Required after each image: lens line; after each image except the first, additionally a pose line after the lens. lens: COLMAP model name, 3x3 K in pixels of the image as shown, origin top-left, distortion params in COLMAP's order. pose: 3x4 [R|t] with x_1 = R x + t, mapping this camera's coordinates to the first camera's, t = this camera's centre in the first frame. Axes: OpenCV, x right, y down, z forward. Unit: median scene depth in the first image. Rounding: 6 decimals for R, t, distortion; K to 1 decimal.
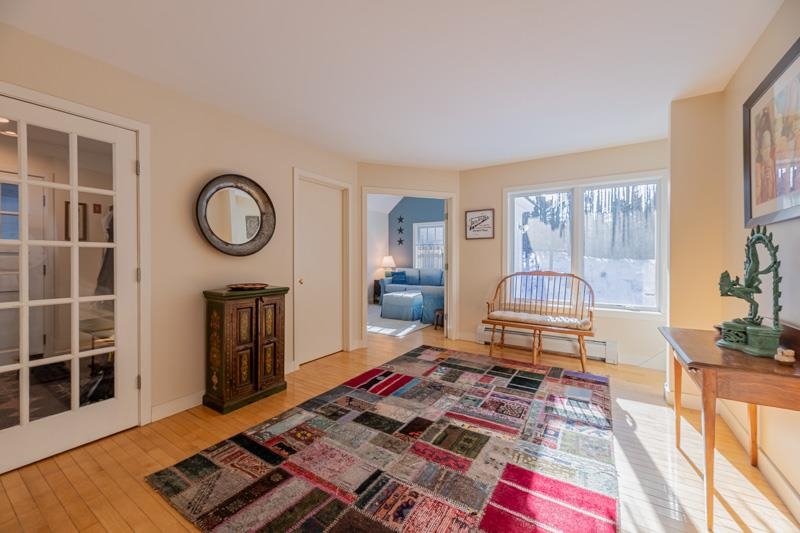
lens RADIAL K [[329.1, 0, 394.9], [0, 329.1, 260.3], [0, 0, 1]] dist [-0.000683, -0.000523]
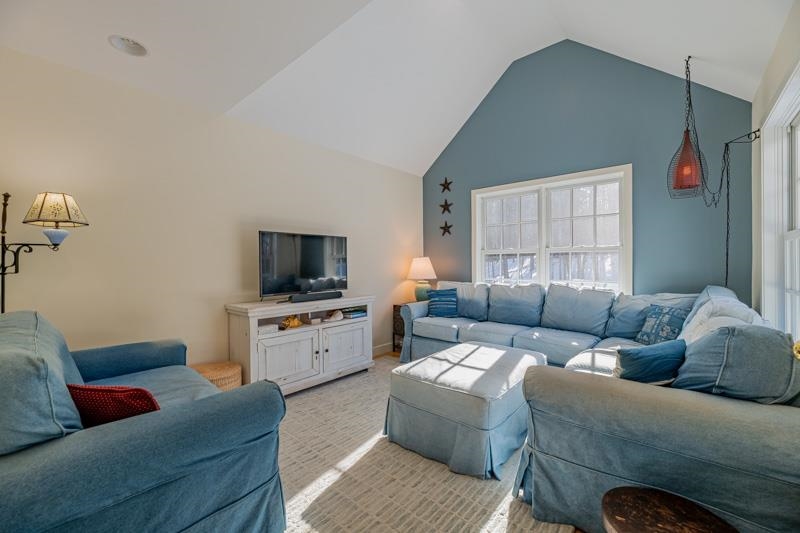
lens RADIAL K [[329.1, 0, 397.2], [0, 329.1, 263.5], [0, 0, 1]] dist [-0.000683, -0.000523]
pose [[0.990887, -0.004908, -0.134605, 0.010700], [0.005390, 0.999980, 0.003216, -0.005163], [0.134587, -0.003912, 0.990894, 0.498229]]
